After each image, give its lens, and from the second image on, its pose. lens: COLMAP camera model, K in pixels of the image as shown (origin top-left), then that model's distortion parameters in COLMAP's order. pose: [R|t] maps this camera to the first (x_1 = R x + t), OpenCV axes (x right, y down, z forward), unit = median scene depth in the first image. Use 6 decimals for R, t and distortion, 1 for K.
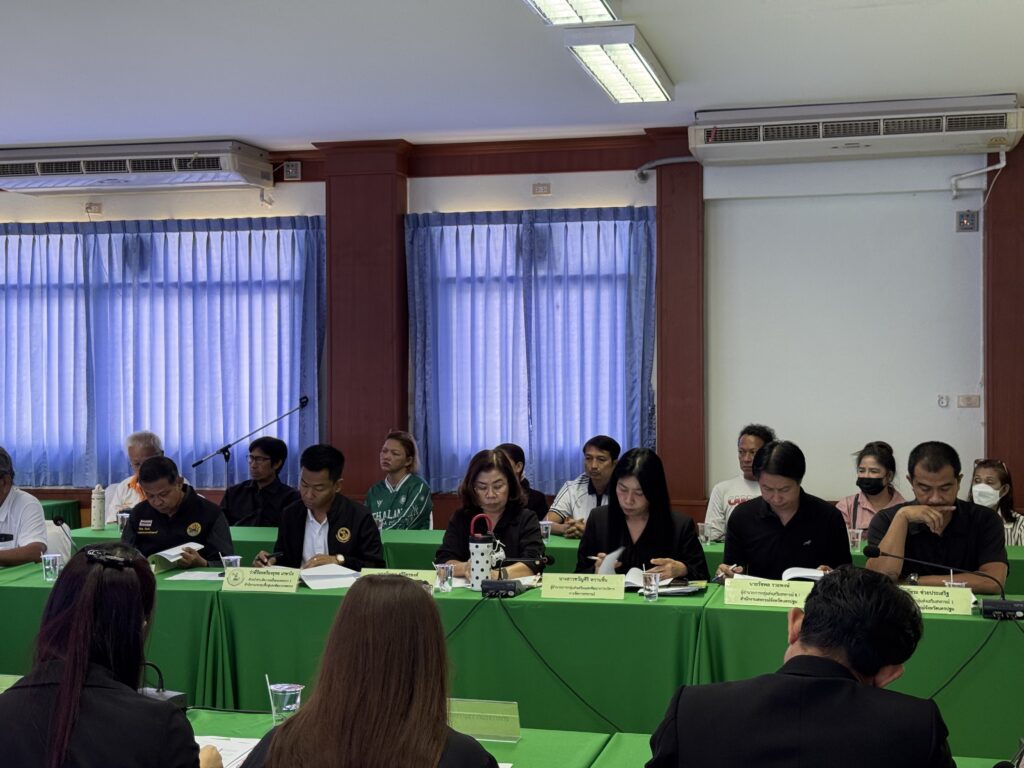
lens RADIAL K [[1424.5, 0, 507.2], [0, 1424.5, 384.2], [0, 0, 1]] dist [0.109391, 0.000000]
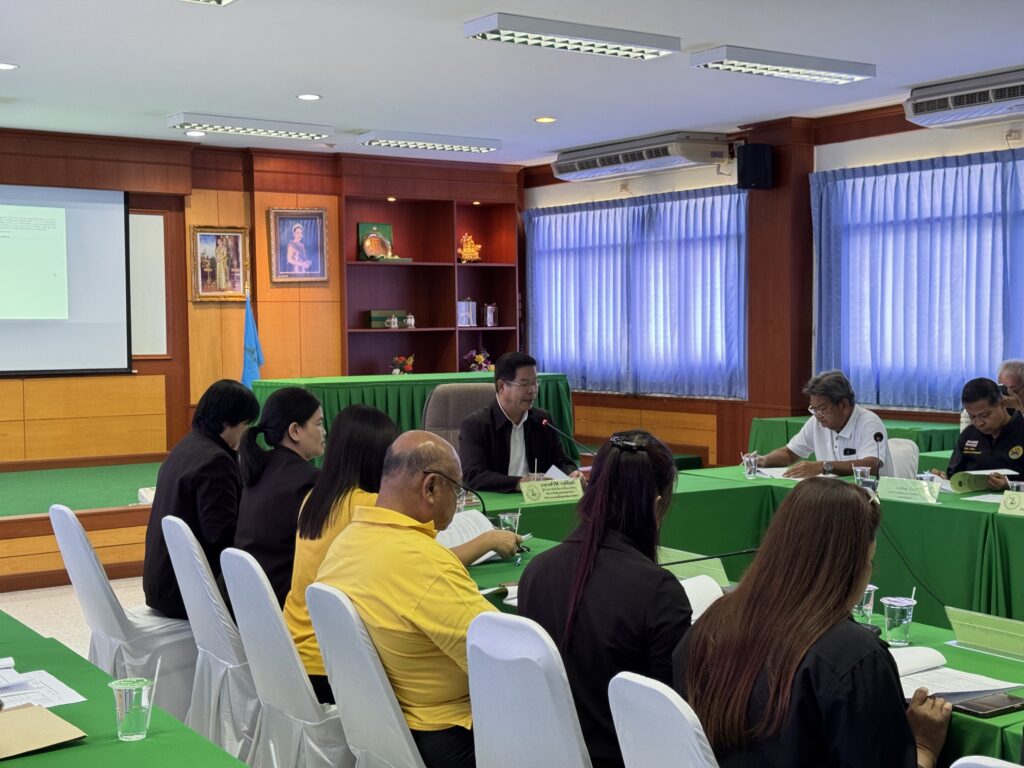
lens RADIAL K [[1424.5, 0, 507.5], [0, 1424.5, 390.3], [0, 0, 1]] dist [0.109391, 0.000000]
pose [[0.751223, 0.027130, -0.659491, 0.125135], [0.006520, 0.998801, 0.048516, 0.003768], [0.660016, -0.040746, 0.750145, 0.008468]]
